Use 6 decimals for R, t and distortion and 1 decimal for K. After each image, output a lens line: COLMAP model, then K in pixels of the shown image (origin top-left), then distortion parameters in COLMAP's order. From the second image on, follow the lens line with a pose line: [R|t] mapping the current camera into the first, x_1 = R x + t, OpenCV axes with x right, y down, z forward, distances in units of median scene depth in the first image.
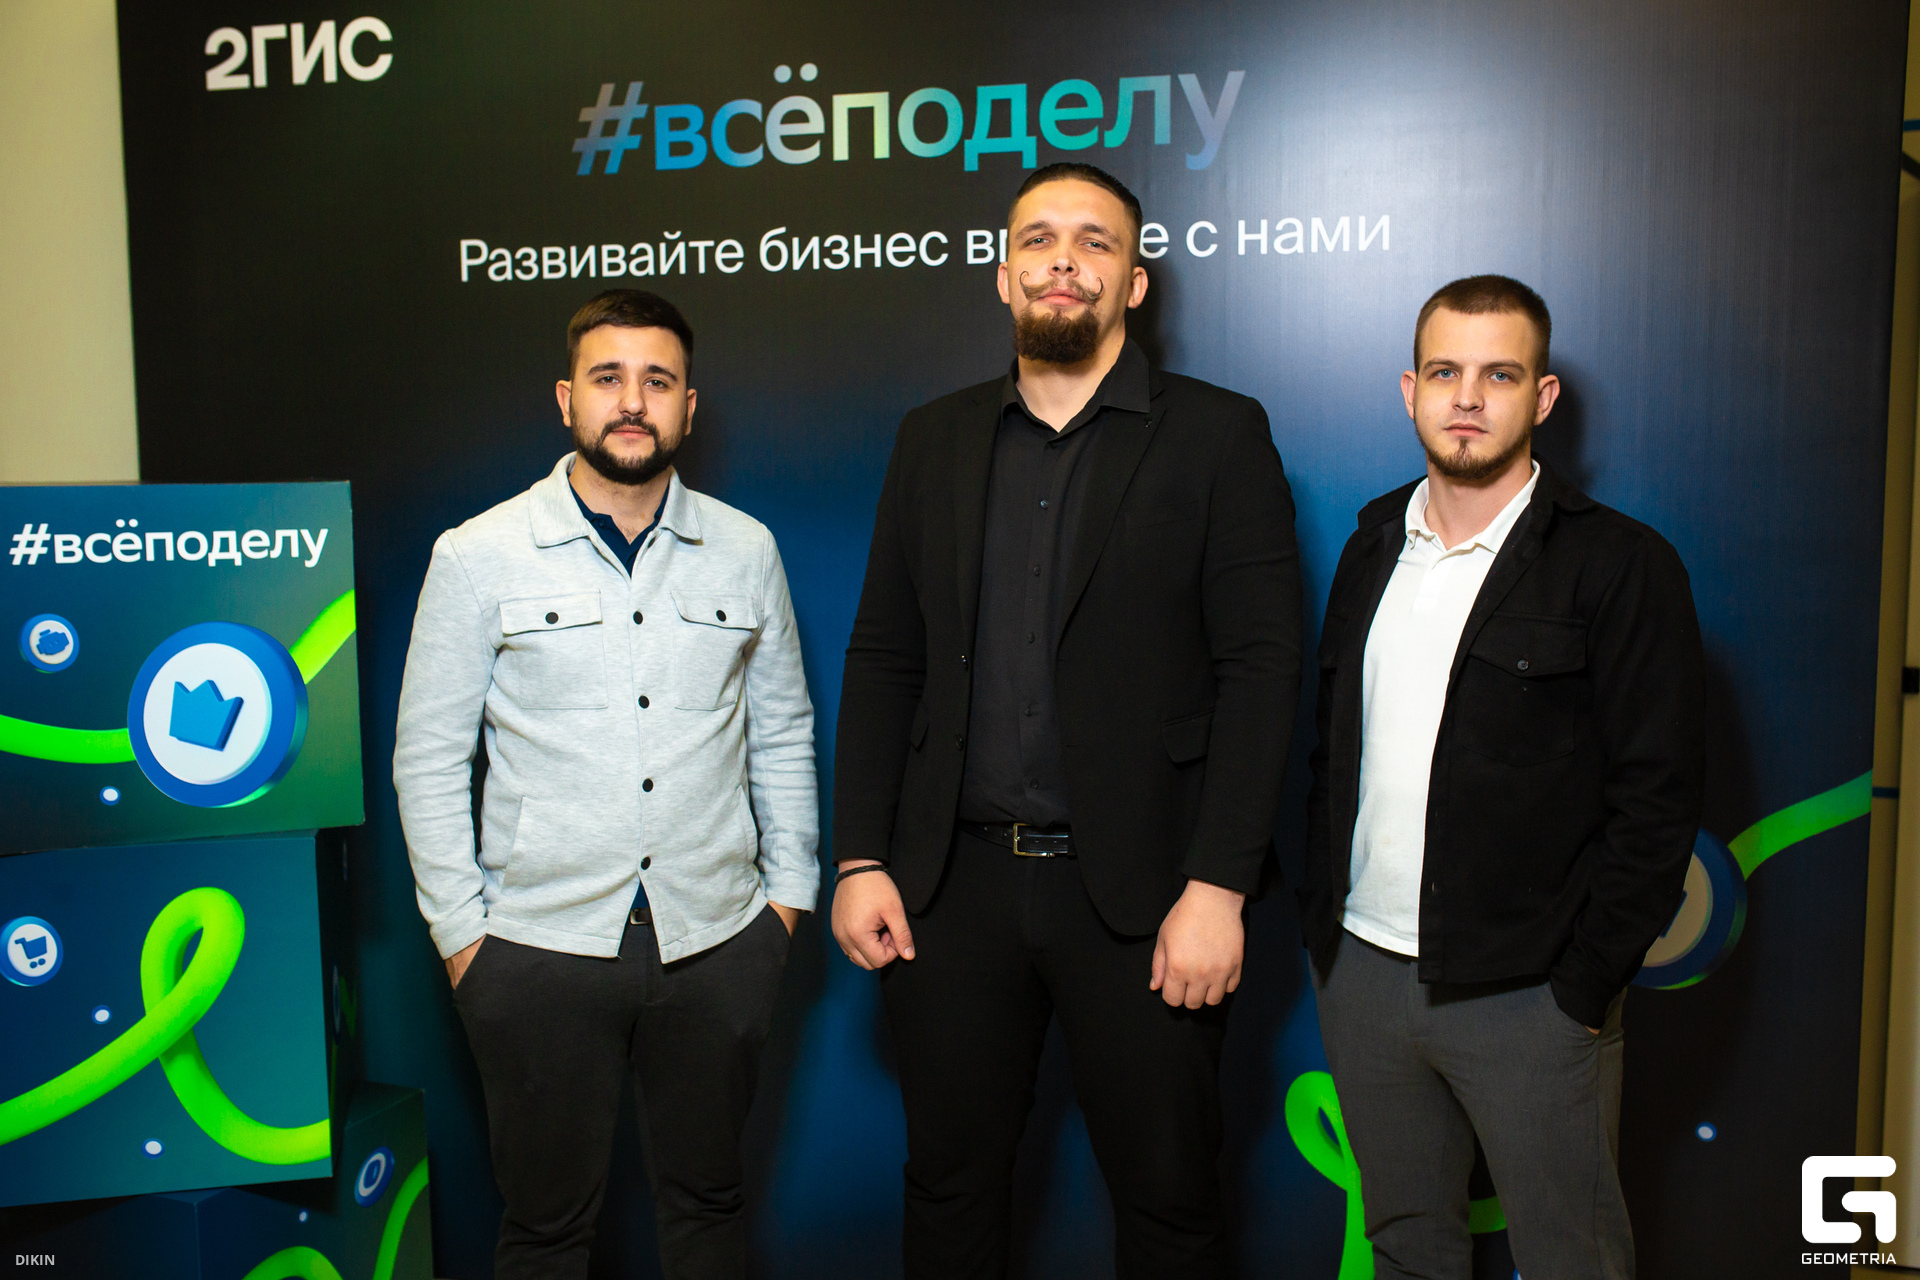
lens RADIAL K [[1880.8, 0, 960.1], [0, 1880.8, 648.4], [0, 0, 1]] dist [-0.070713, 0.098314]
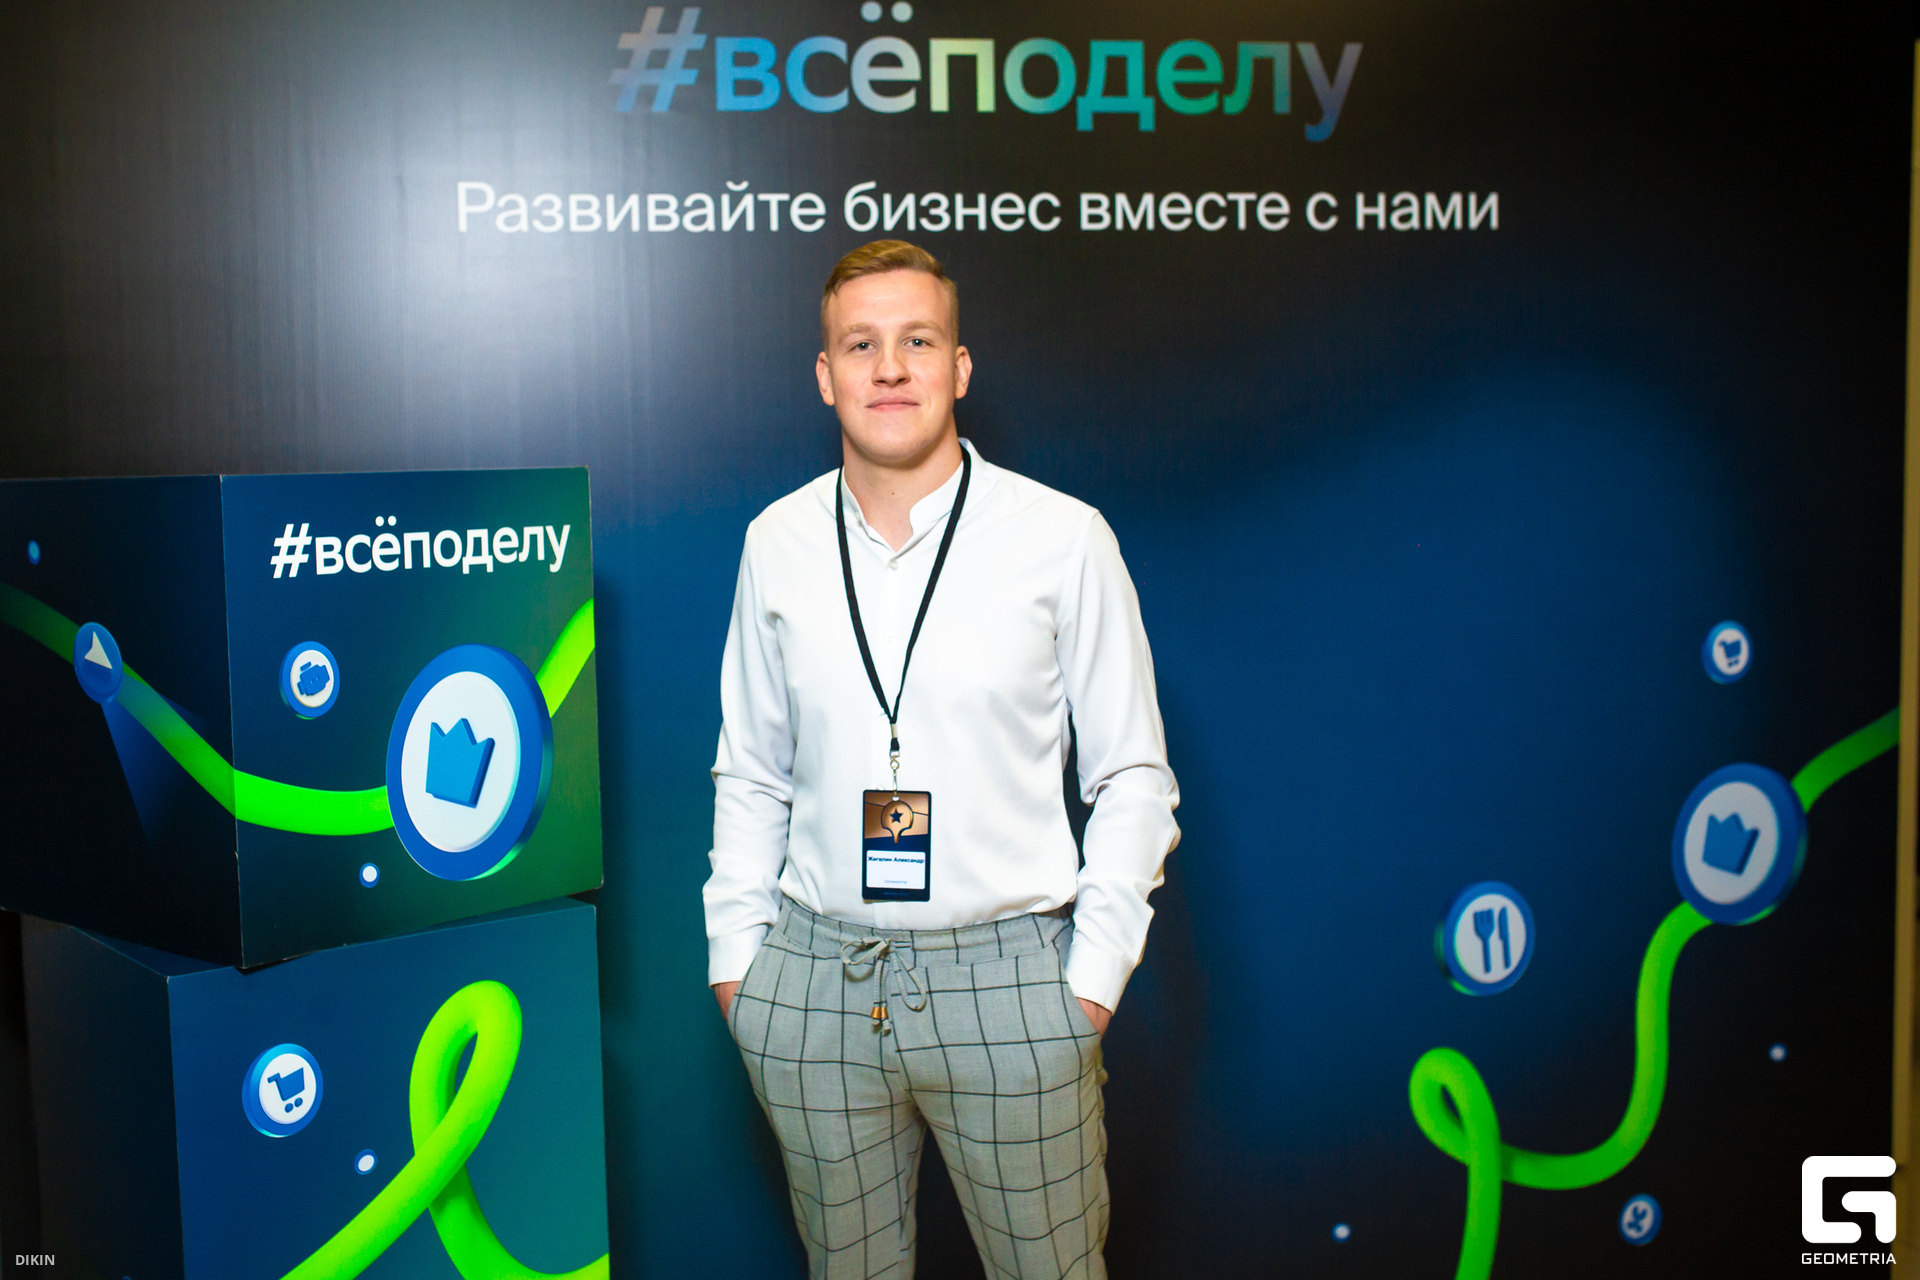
lens RADIAL K [[2115.0, 0, 830.7], [0, 2115.0, 621.5], [0, 0, 1]] dist [-0.077203, 0.119692]
pose [[0.910300, -0.046188, 0.411364, -0.543247], [0.059696, 0.998015, -0.020043, 0.002766], [-0.409622, 0.042802, 0.911251, 0.104745]]
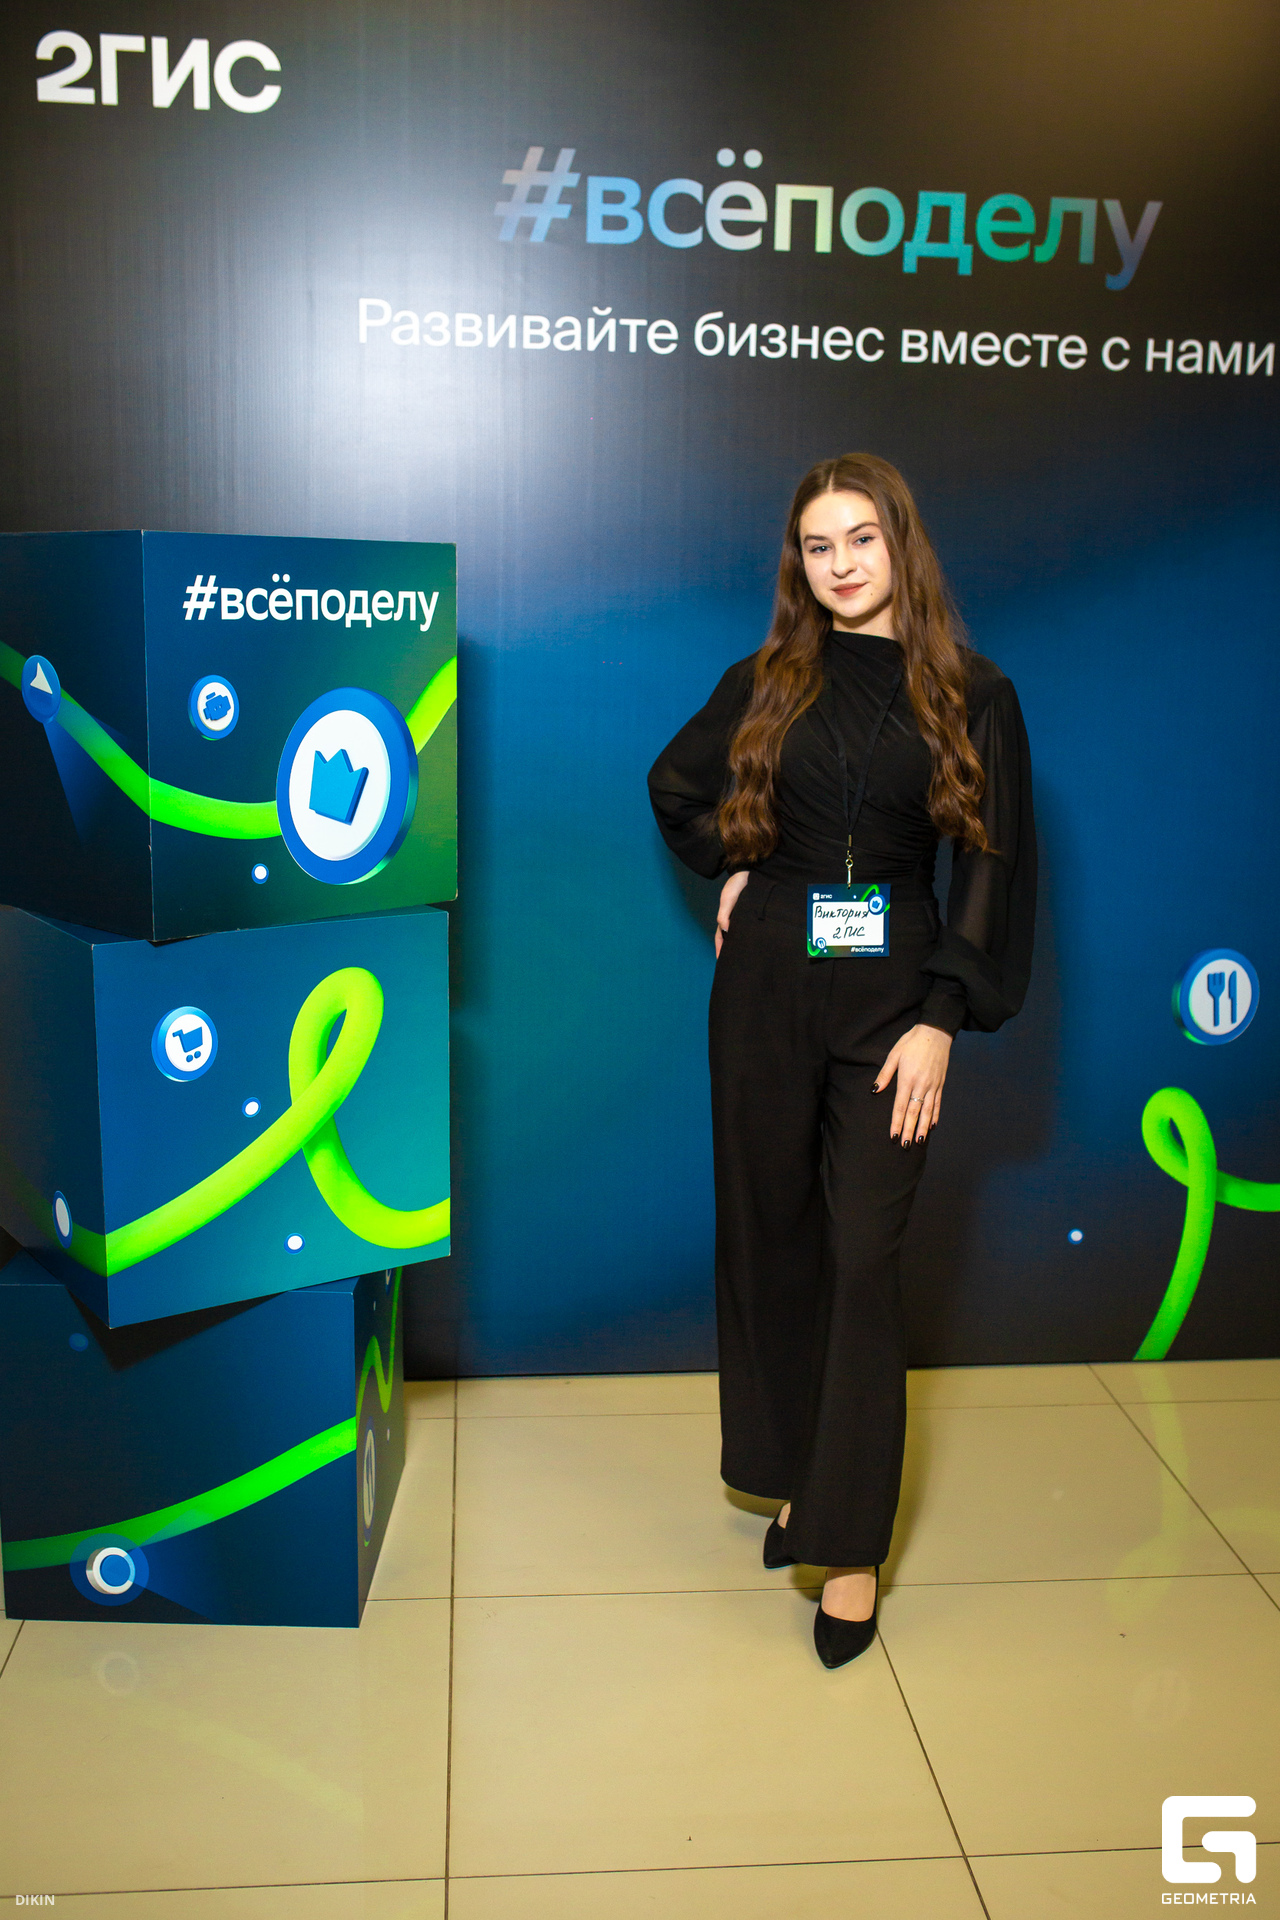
lens RADIAL K [[1880.8, 0, 640.0], [0, 1880.8, 960.0], [0, 0, 1]] dist [-0.070713, 0.098314]
pose [[0.927272, -0.049000, 0.371169, -0.538714], [0.015729, 0.995622, 0.092142, 0.033002], [-0.374058, -0.079602, 0.923983, 0.047989]]
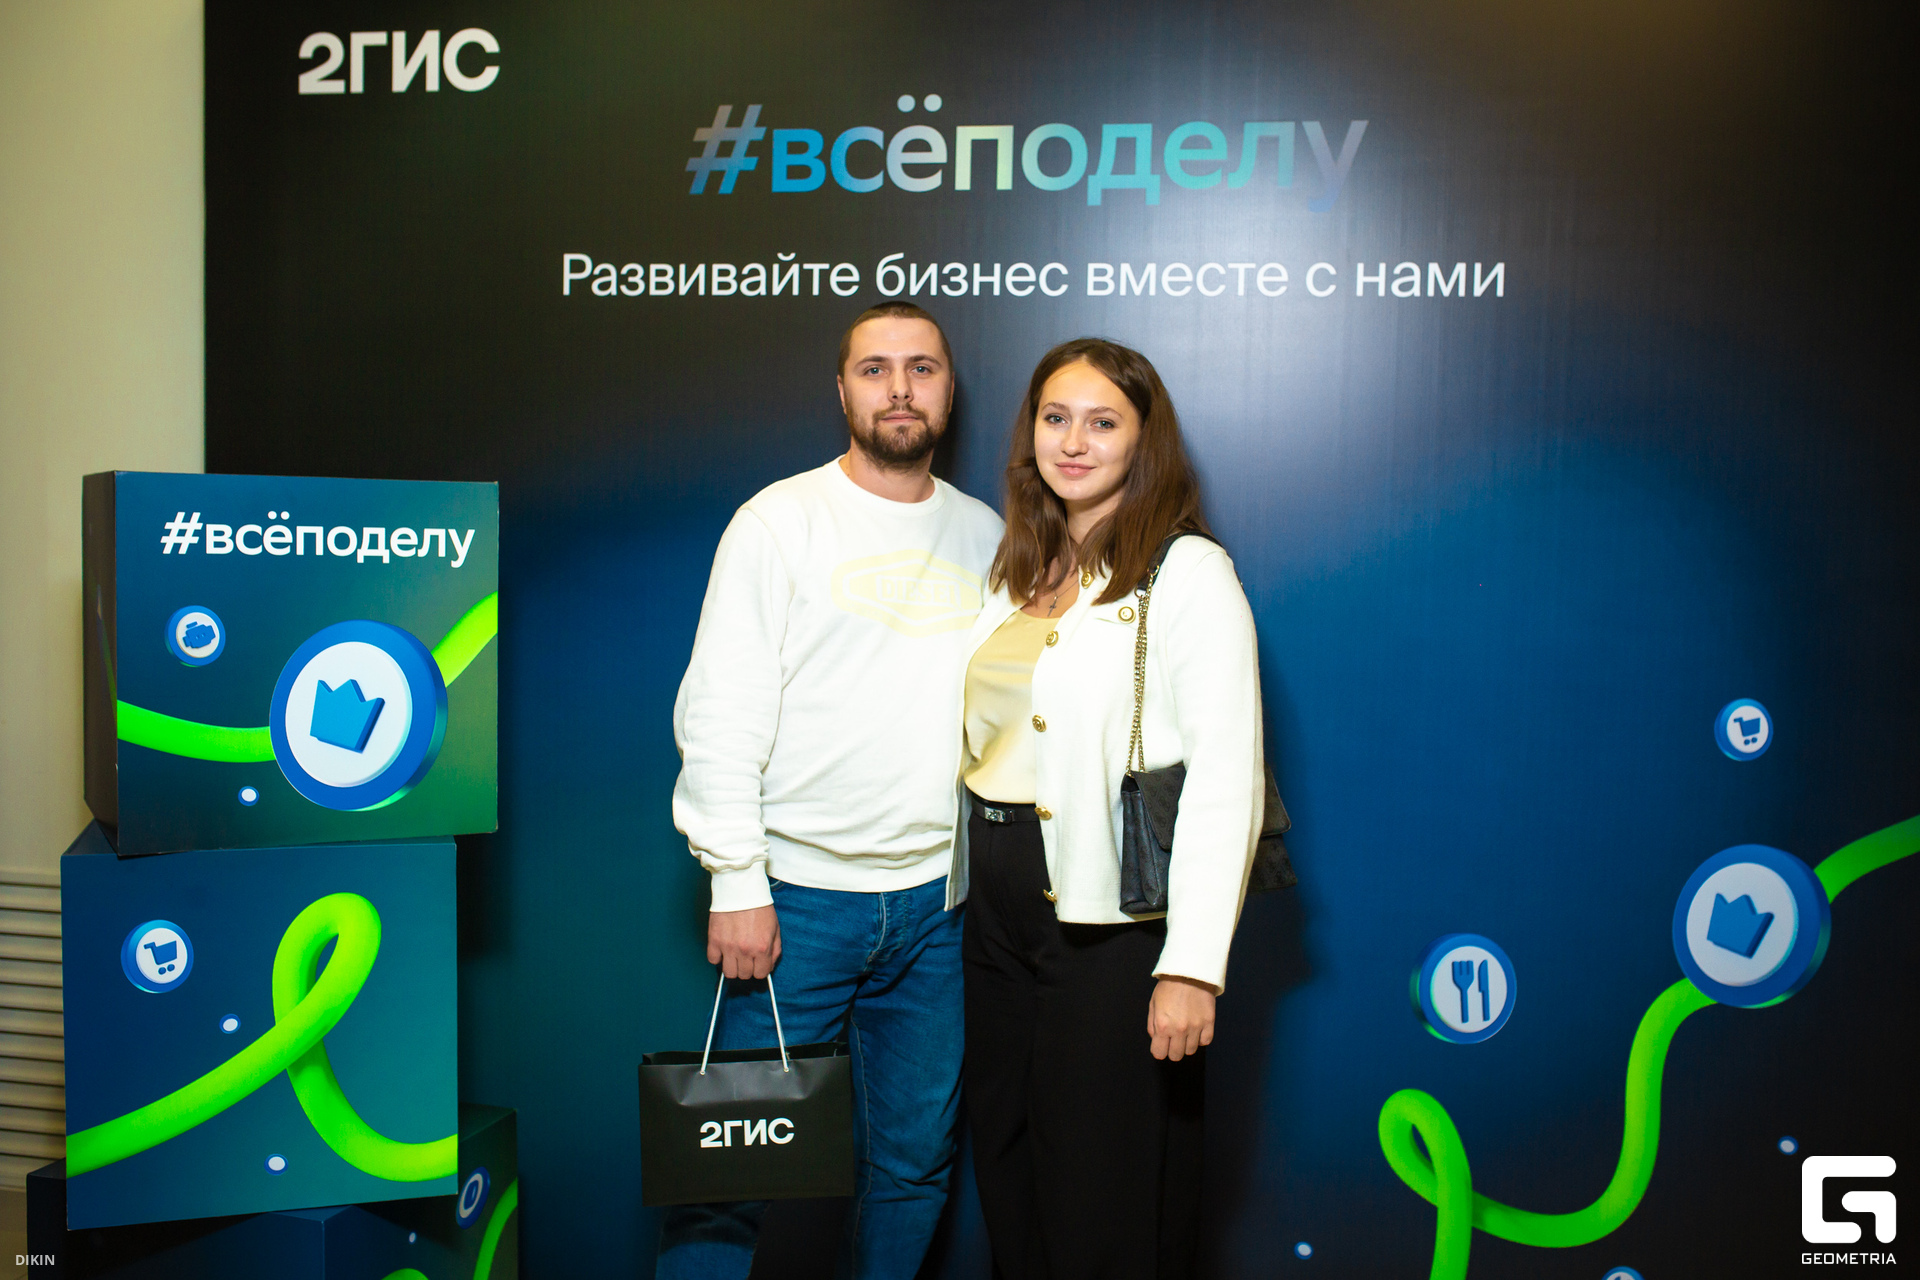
lens RADIAL K [[1836.4, 0, 963.7], [0, 1836.4, 647.8], [0, 0, 1]] dist [-0.069398, 0.097001]
pose [[0.995403, 0.023013, 0.092971, -0.150357], [-0.019600, 0.999106, -0.037460, 0.025899], [-0.093750, 0.035465, 0.994964, 0.017300]]
